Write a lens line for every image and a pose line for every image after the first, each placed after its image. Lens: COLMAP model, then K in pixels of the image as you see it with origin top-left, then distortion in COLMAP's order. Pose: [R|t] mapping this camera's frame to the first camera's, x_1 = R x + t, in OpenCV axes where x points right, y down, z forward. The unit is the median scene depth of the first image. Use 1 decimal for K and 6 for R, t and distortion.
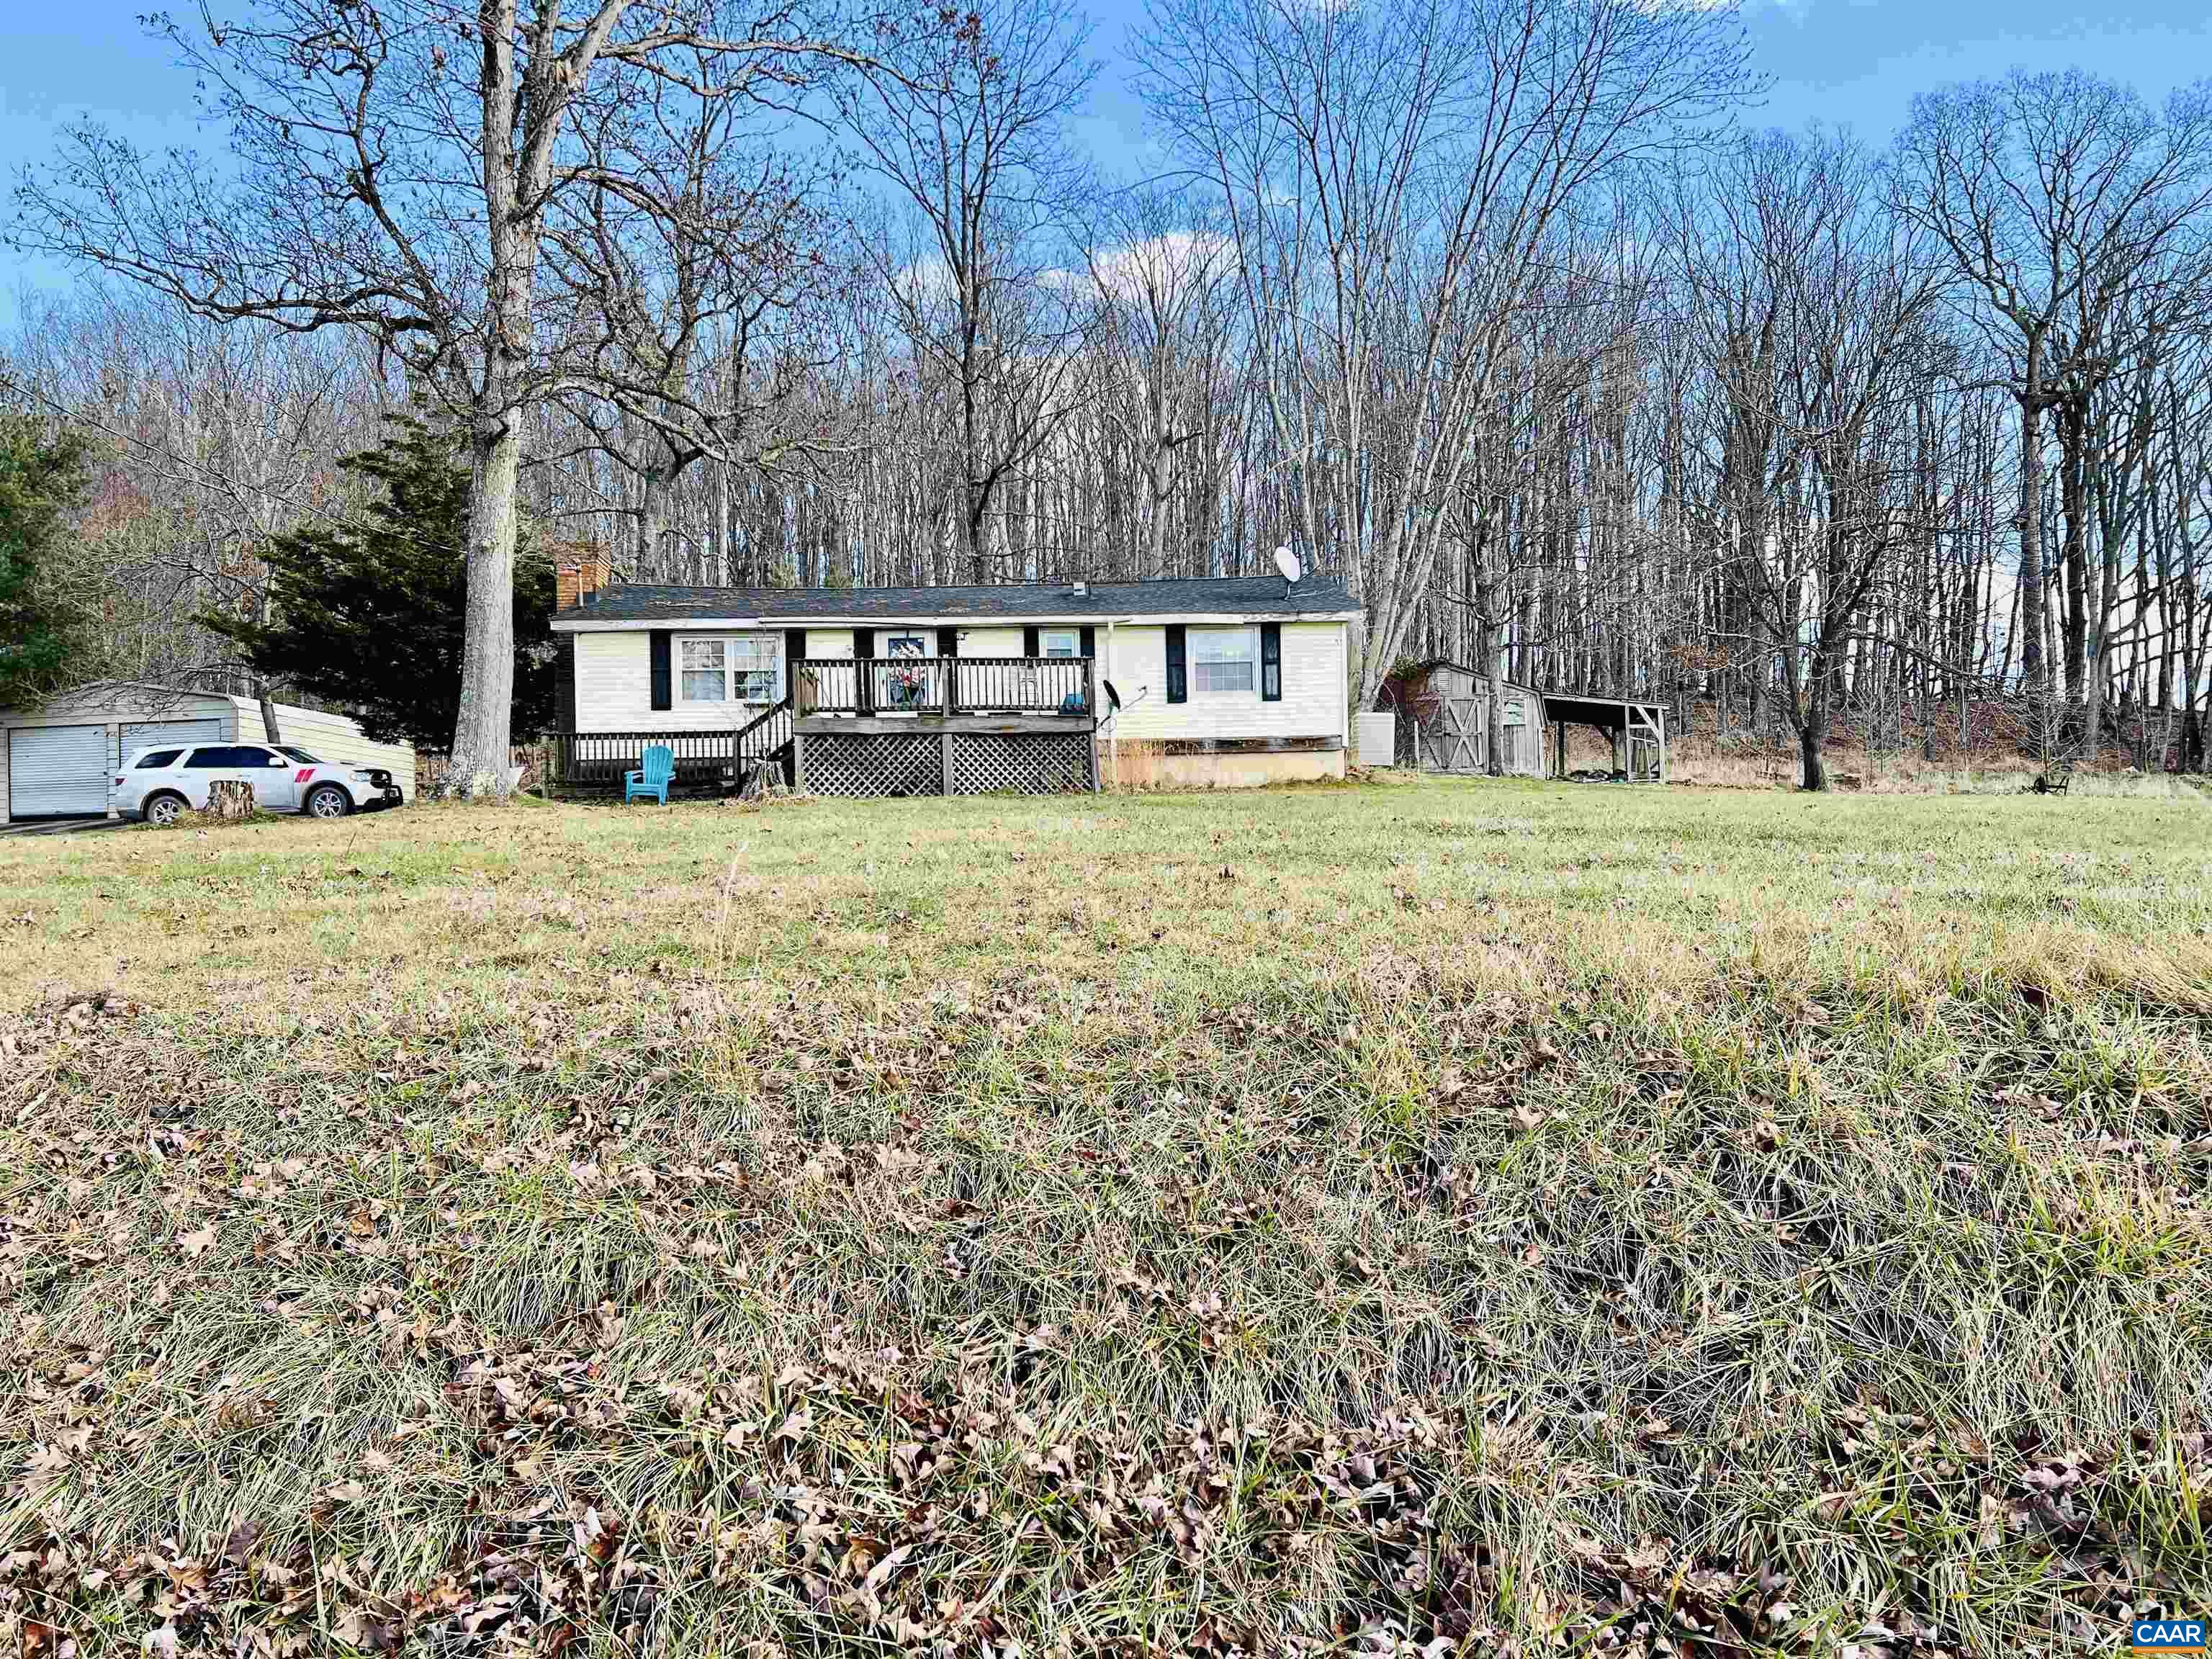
lens RADIAL K [[1666.9, 0, 1112.7], [0, 1666.9, 831.3], [0, 0, 1]] dist [-0.000619, -0.027237]
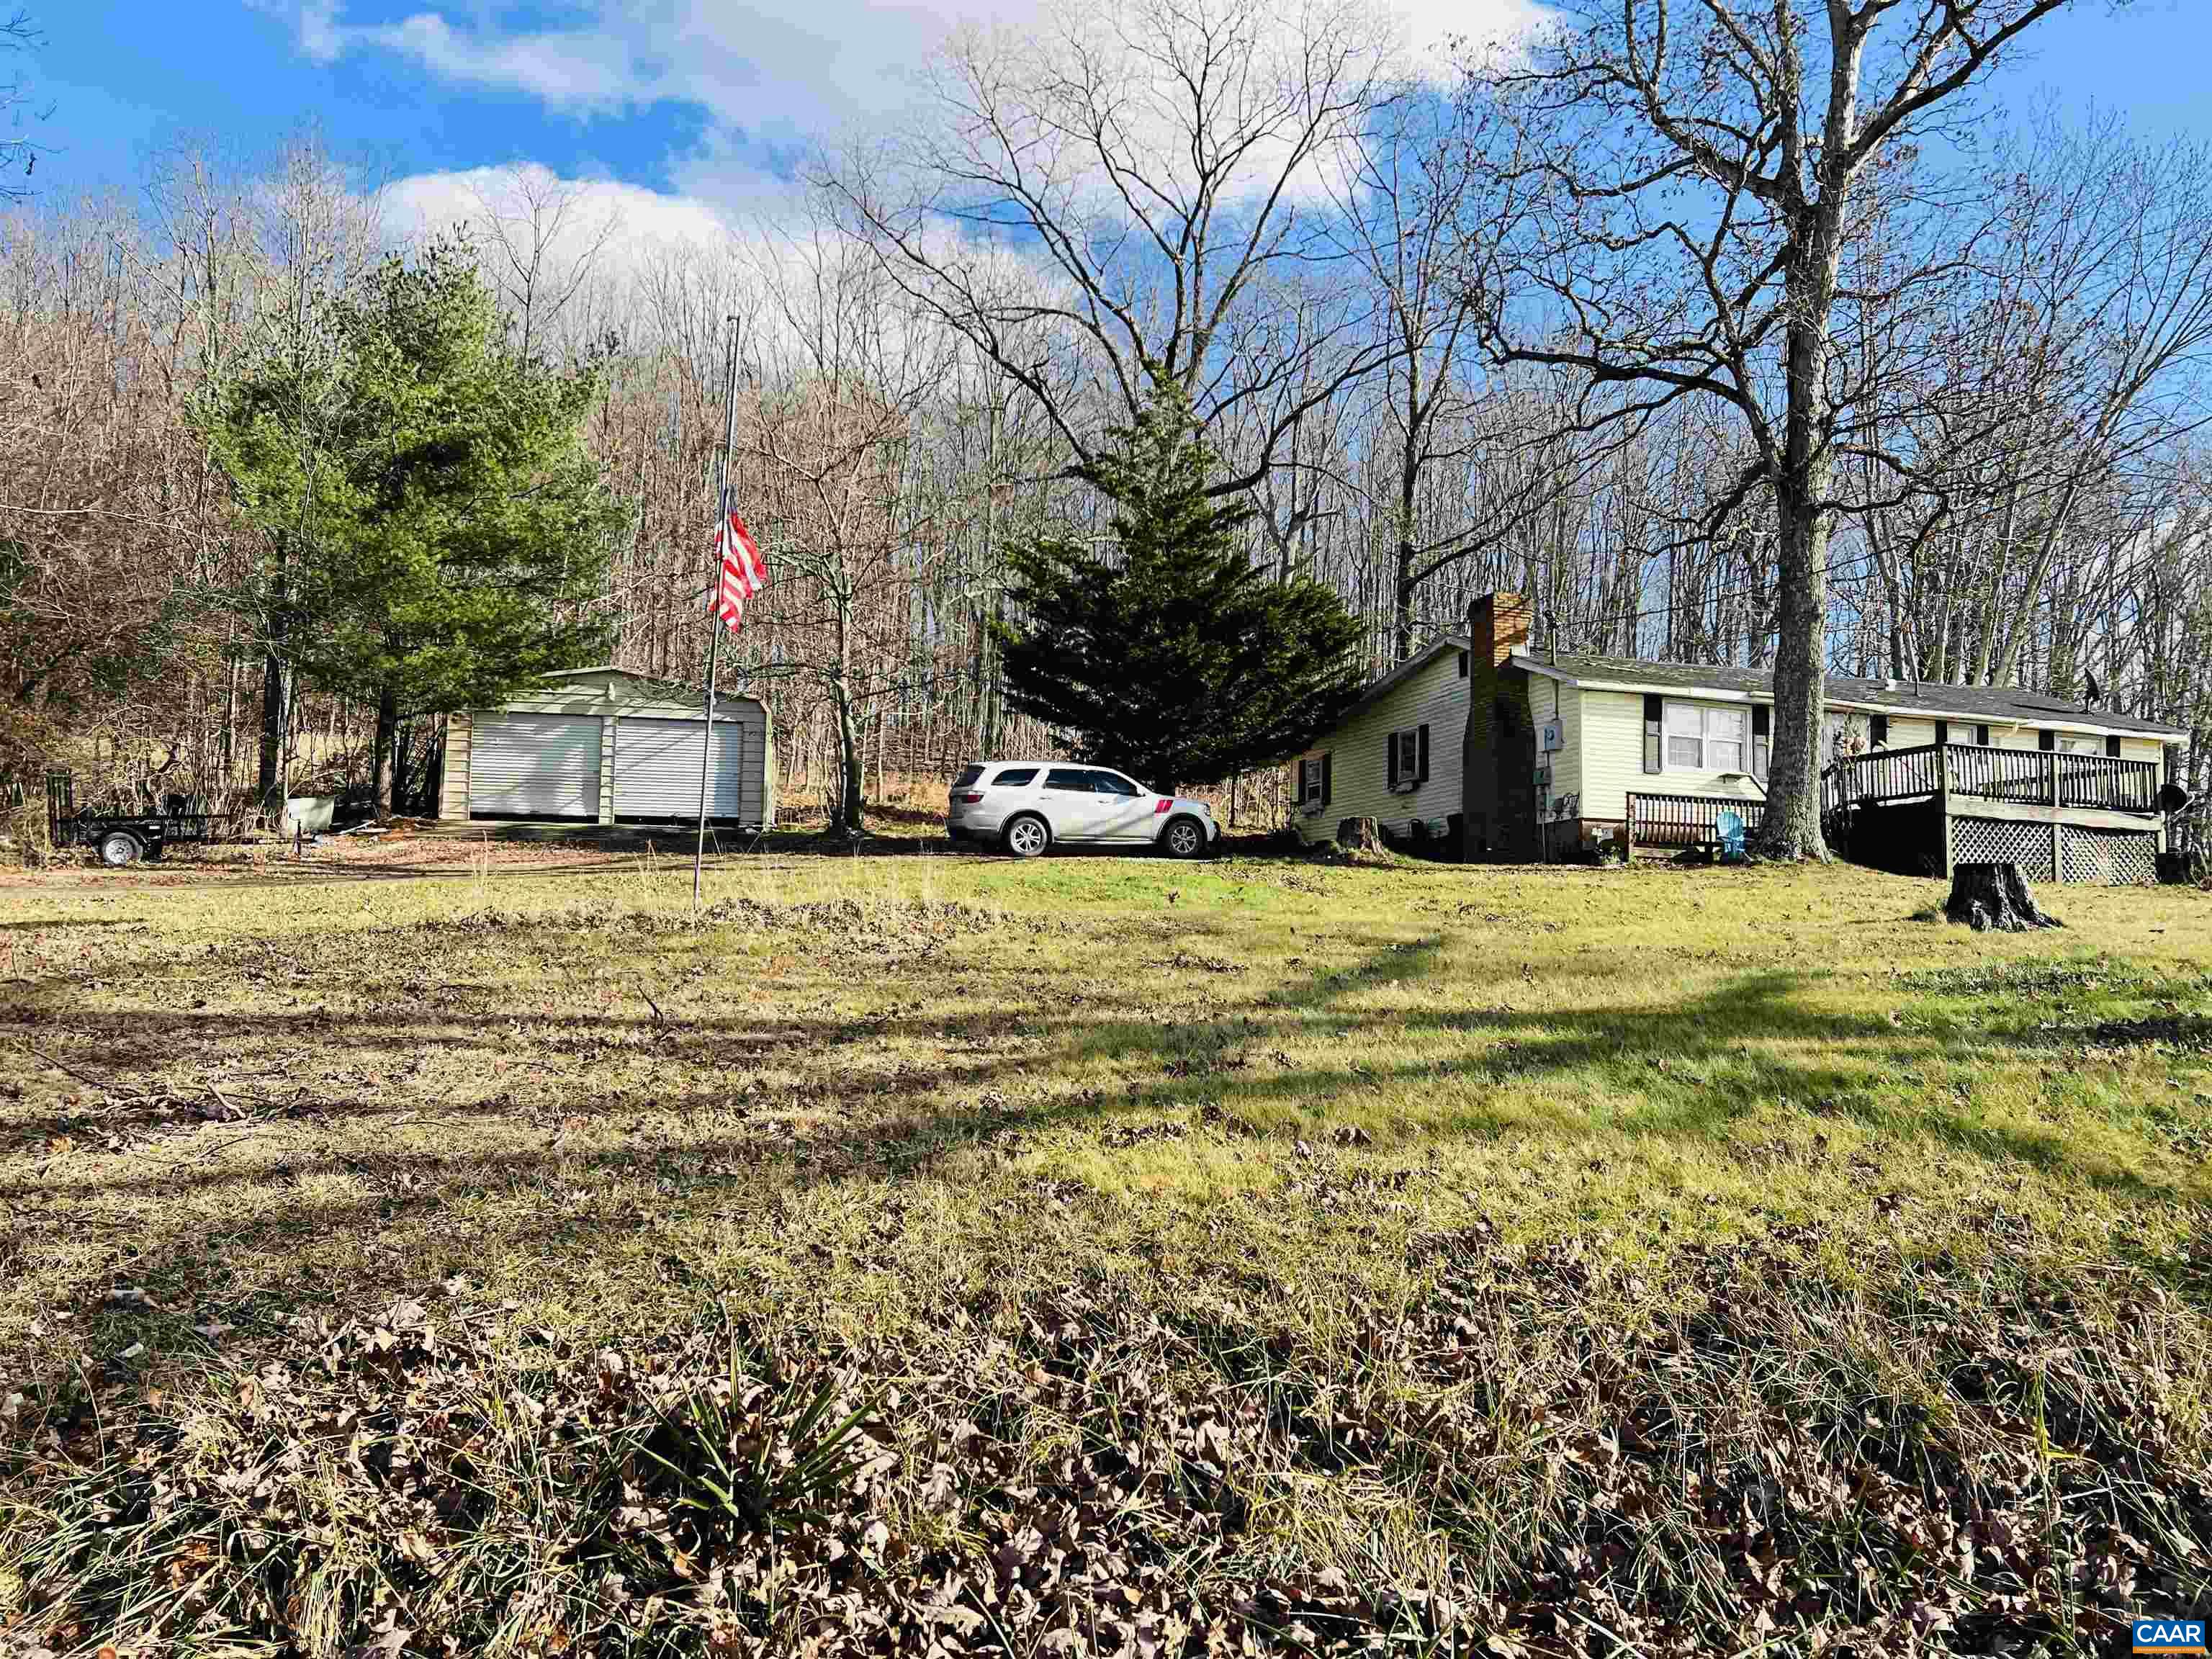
lens RADIAL K [[1666.9, 0, 1099.3], [0, 1666.9, 811.1], [0, 0, 1]] dist [-0.000619, -0.027237]
pose [[0.960074, 0.067269, 0.271537, -0.849340], [-0.058089, 0.997440, -0.041715, 0.011429], [-0.273647, 0.024276, 0.961524, 0.127218]]
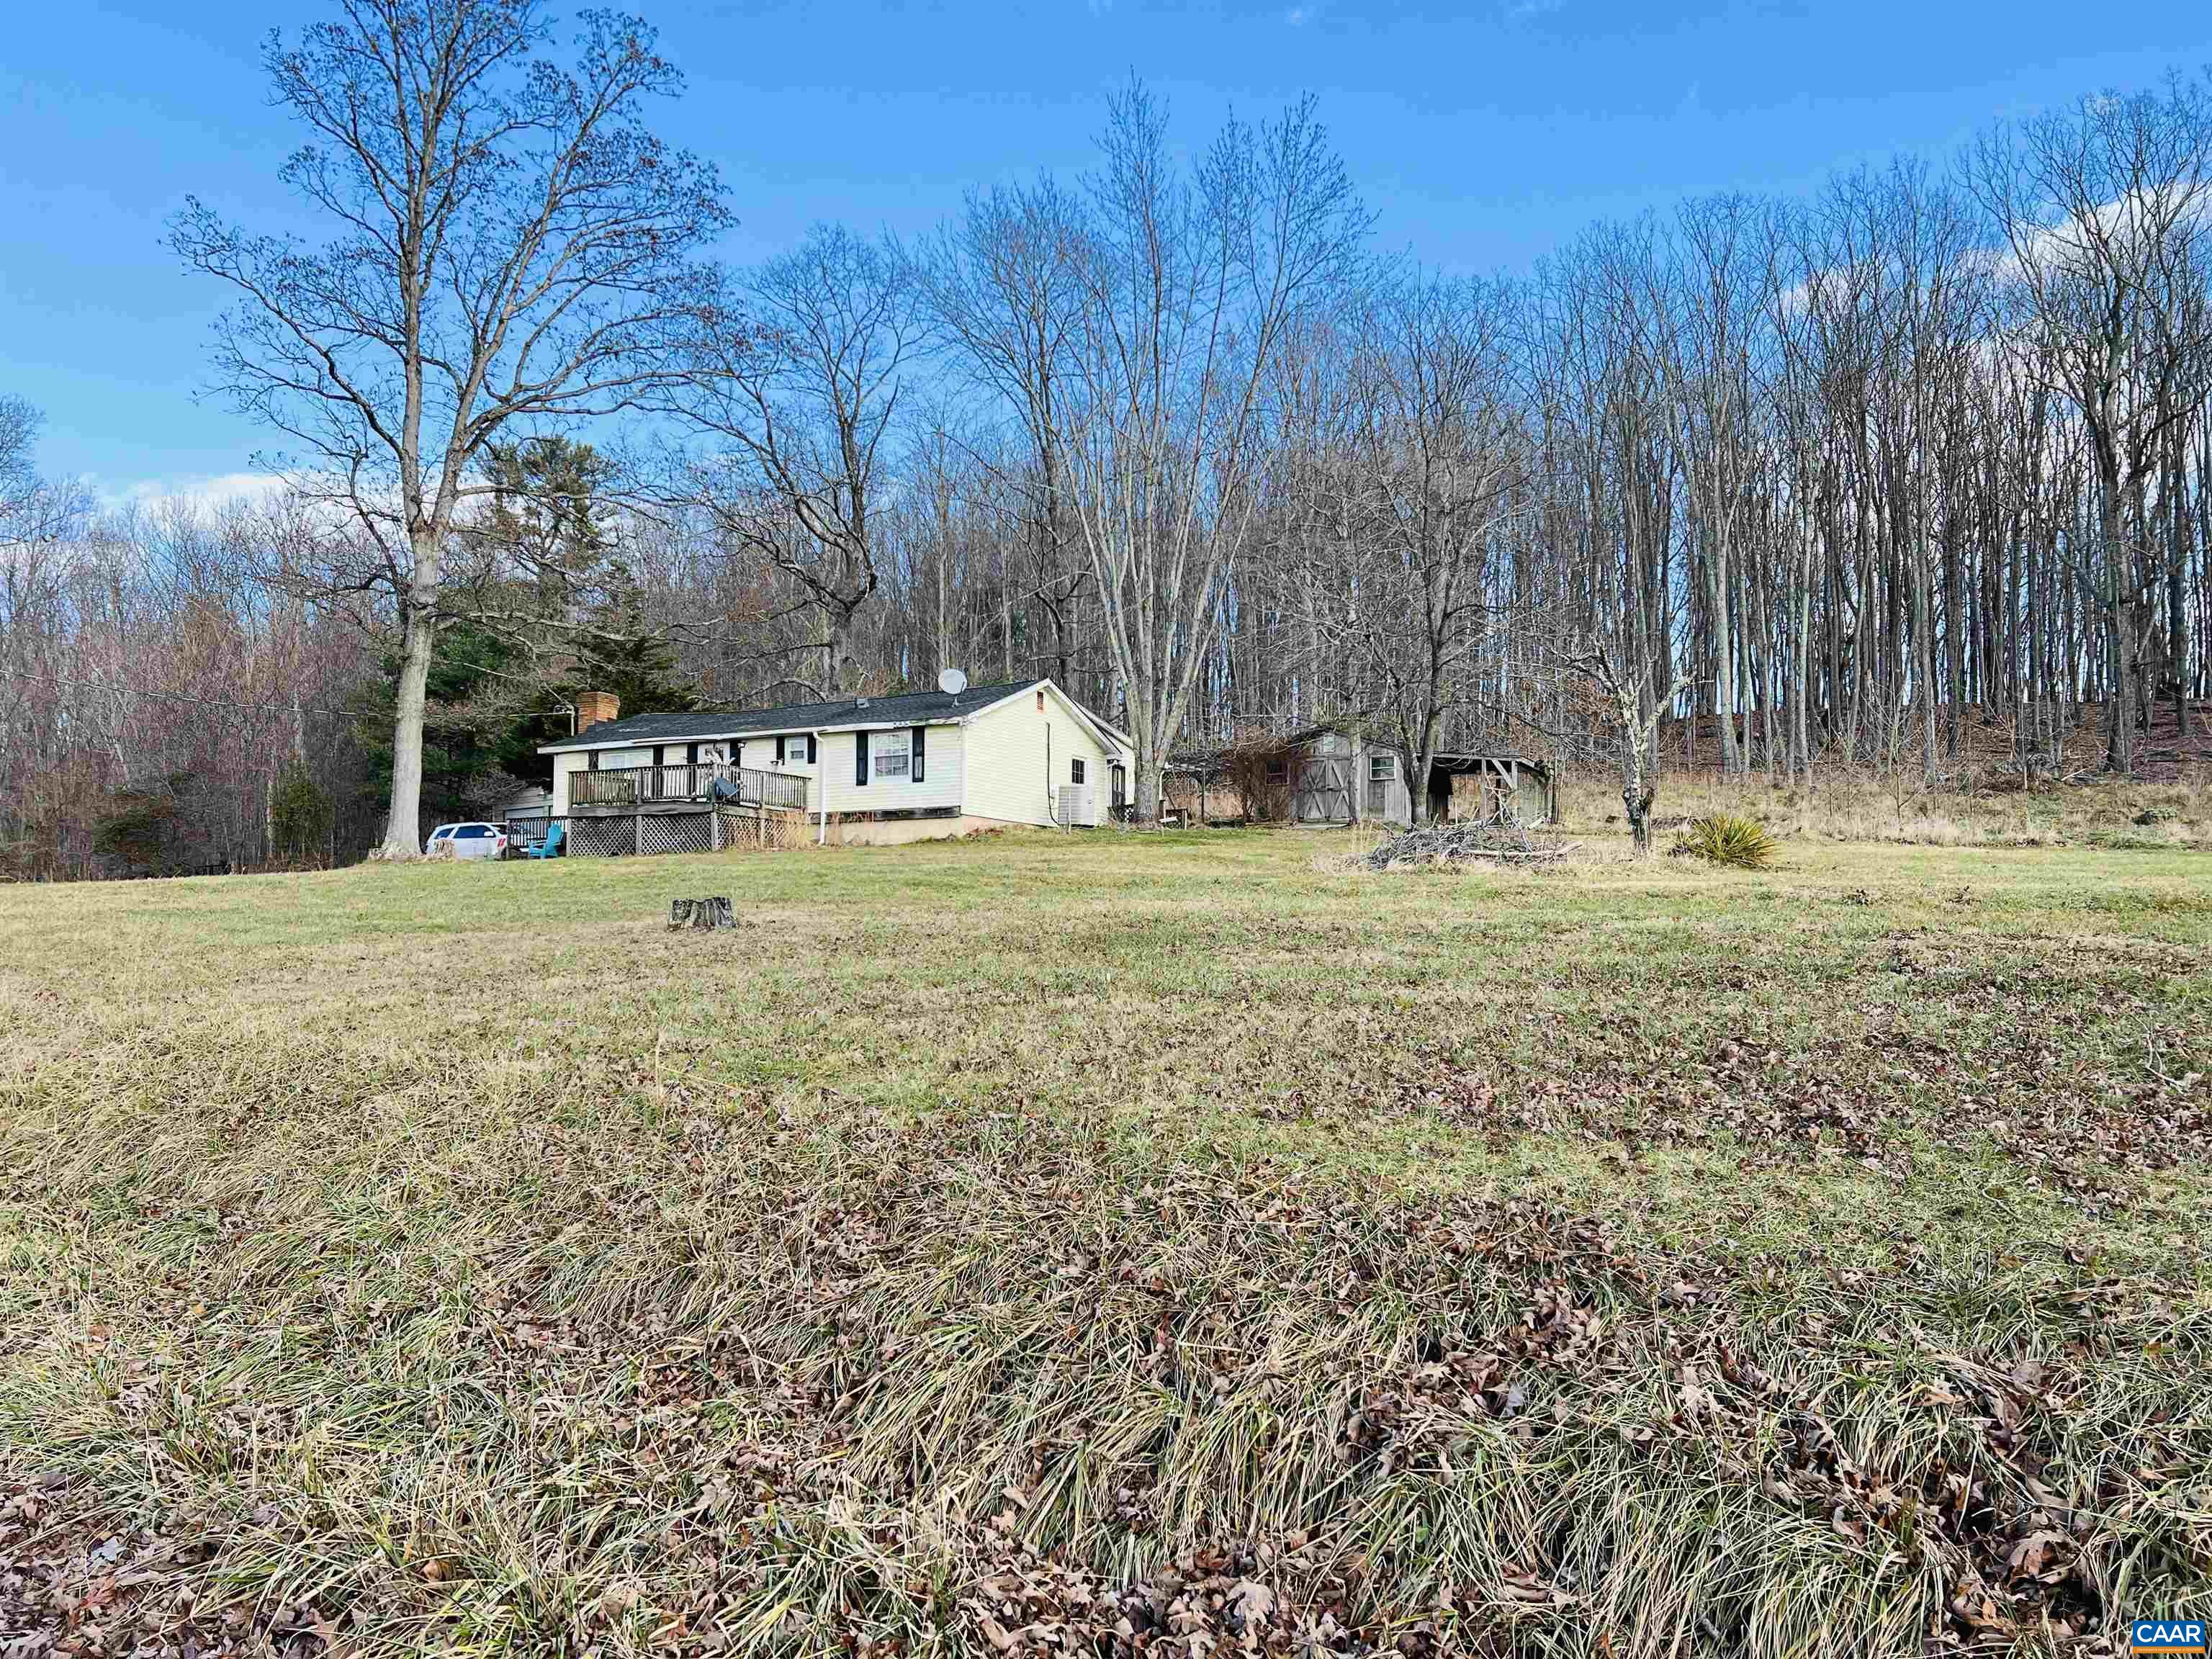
lens RADIAL K [[1666.9, 0, 1116.1], [0, 1666.9, 827.3], [0, 0, 1]] dist [-0.000619, -0.027237]
pose [[0.860718, -0.016182, -0.508825, 0.948628], [0.004566, 0.999700, -0.024070, -0.006578], [0.509062, 0.018394, 0.860533, -0.110221]]
